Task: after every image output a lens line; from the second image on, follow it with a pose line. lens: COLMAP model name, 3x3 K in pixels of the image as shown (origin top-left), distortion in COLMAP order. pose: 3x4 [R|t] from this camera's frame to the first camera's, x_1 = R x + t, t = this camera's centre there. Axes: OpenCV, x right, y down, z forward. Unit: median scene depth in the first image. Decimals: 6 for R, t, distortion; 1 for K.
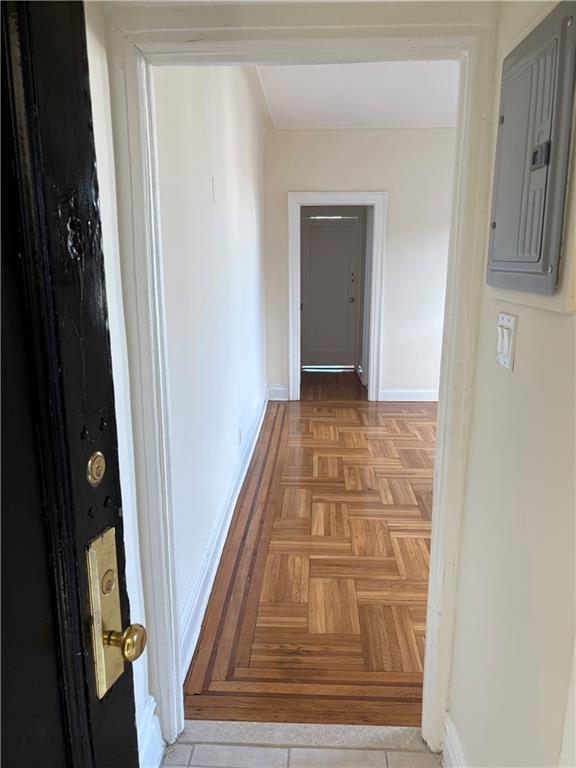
lens RADIAL K [[565.5, 0, 288.0], [0, 565.5, 384.0], [0, 0, 1]] dist [0.045030, -0.042726]
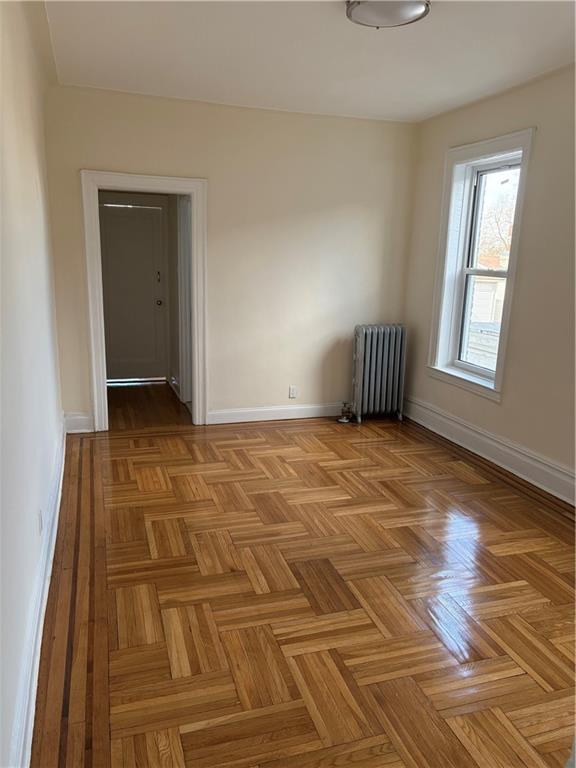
lens RADIAL K [[565.5, 0, 288.0], [0, 565.5, 384.0], [0, 0, 1]] dist [0.045030, -0.042726]
pose [[0.933367, -0.054578, 0.354750, -0.036136], [0.050088, 0.998506, 0.021835, -0.062937], [-0.355412, -0.002611, 0.934706, 0.221992]]
